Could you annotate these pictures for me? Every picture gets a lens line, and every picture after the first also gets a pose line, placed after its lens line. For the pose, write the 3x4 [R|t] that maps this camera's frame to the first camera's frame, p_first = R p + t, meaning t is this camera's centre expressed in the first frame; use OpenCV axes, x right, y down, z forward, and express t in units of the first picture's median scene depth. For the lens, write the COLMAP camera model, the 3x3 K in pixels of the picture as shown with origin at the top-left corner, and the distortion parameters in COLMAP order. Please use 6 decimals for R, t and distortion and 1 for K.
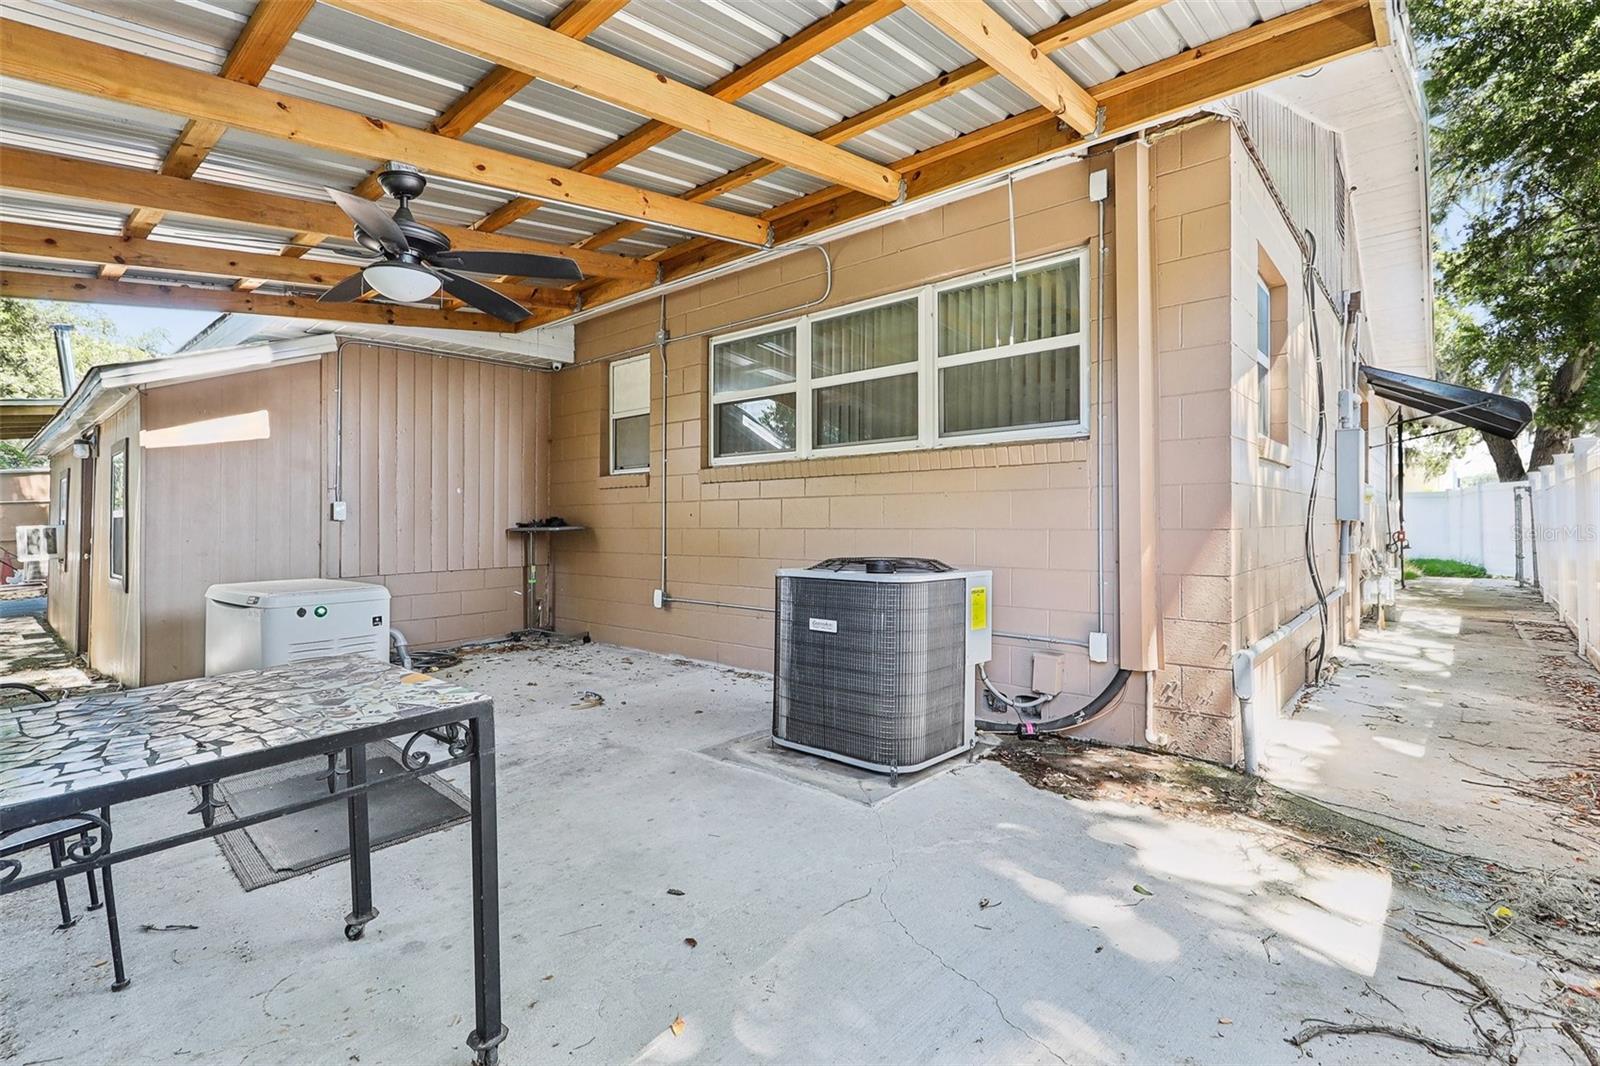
lens RADIAL K [[733.0, 0, 800.0], [0, 733.0, 533.0], [0, 0, 1]] dist [0.000133, -0.000011]
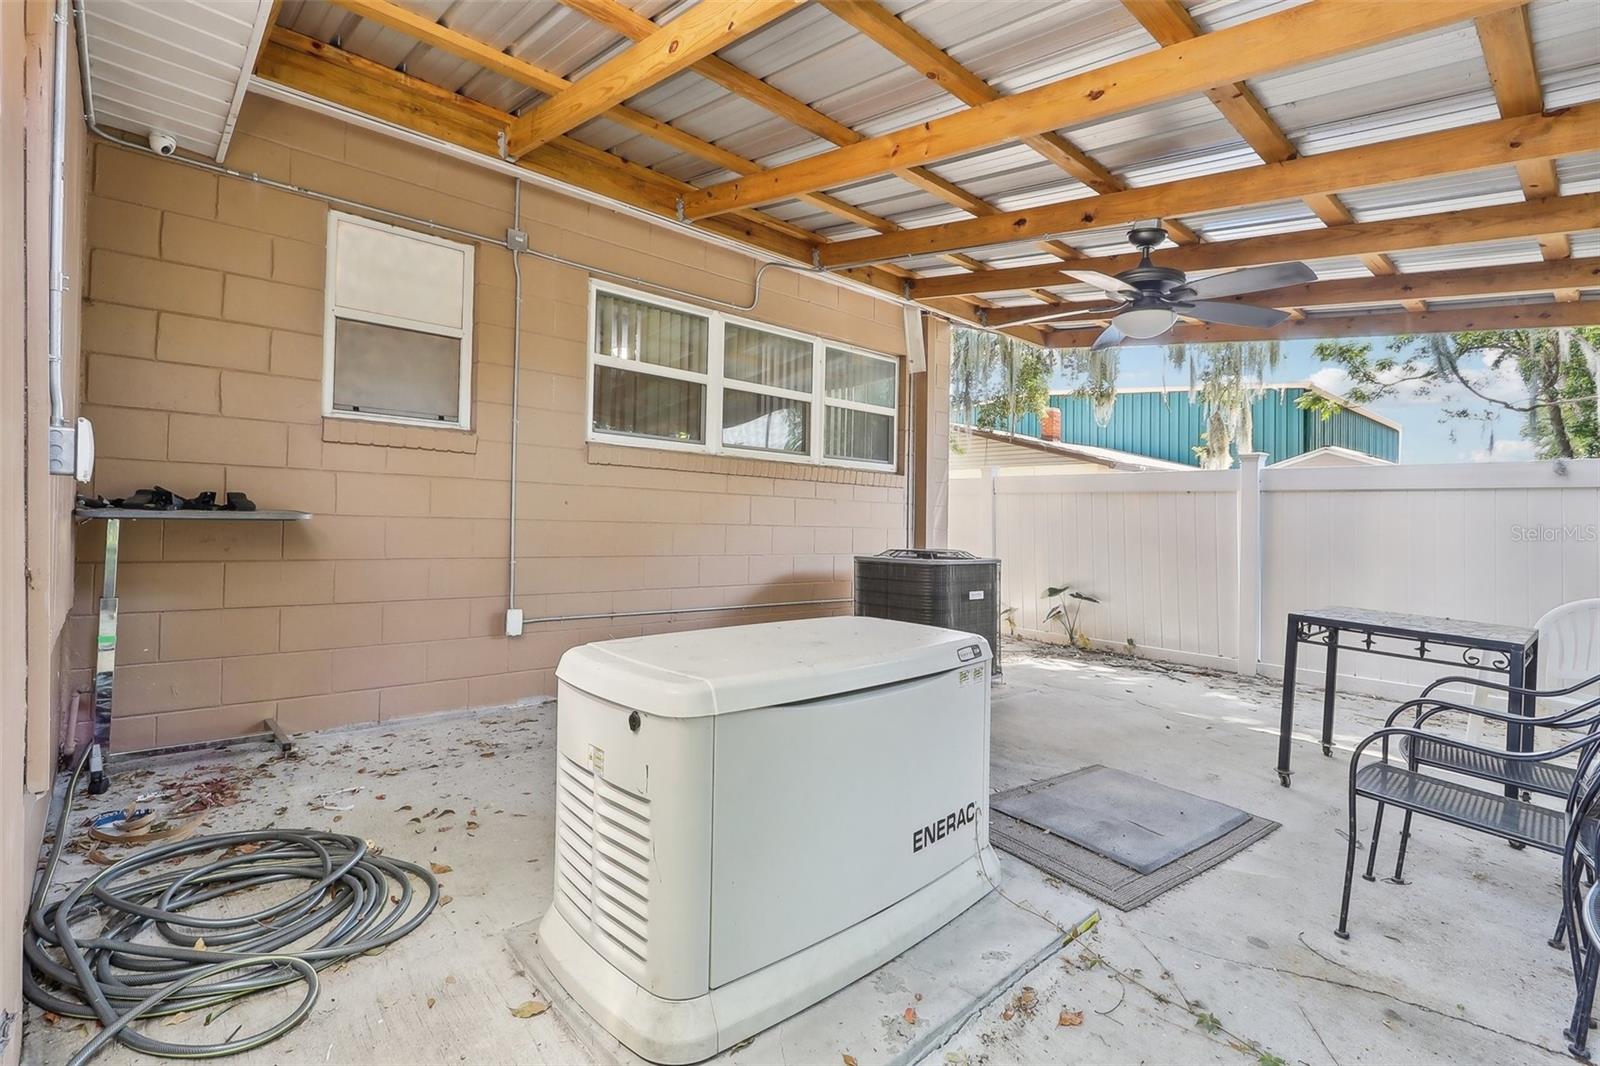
lens RADIAL K [[737.8, 0, 799.3], [0, 737.8, 507.6], [0, 0, 1]] dist [0.000693, 0.000083]
pose [[0.111676, 0.024502, 0.993443, -1.083232], [-0.003339, 0.999700, -0.024281, -0.008255], [-0.993739, -0.000605, 0.111725, 0.875391]]
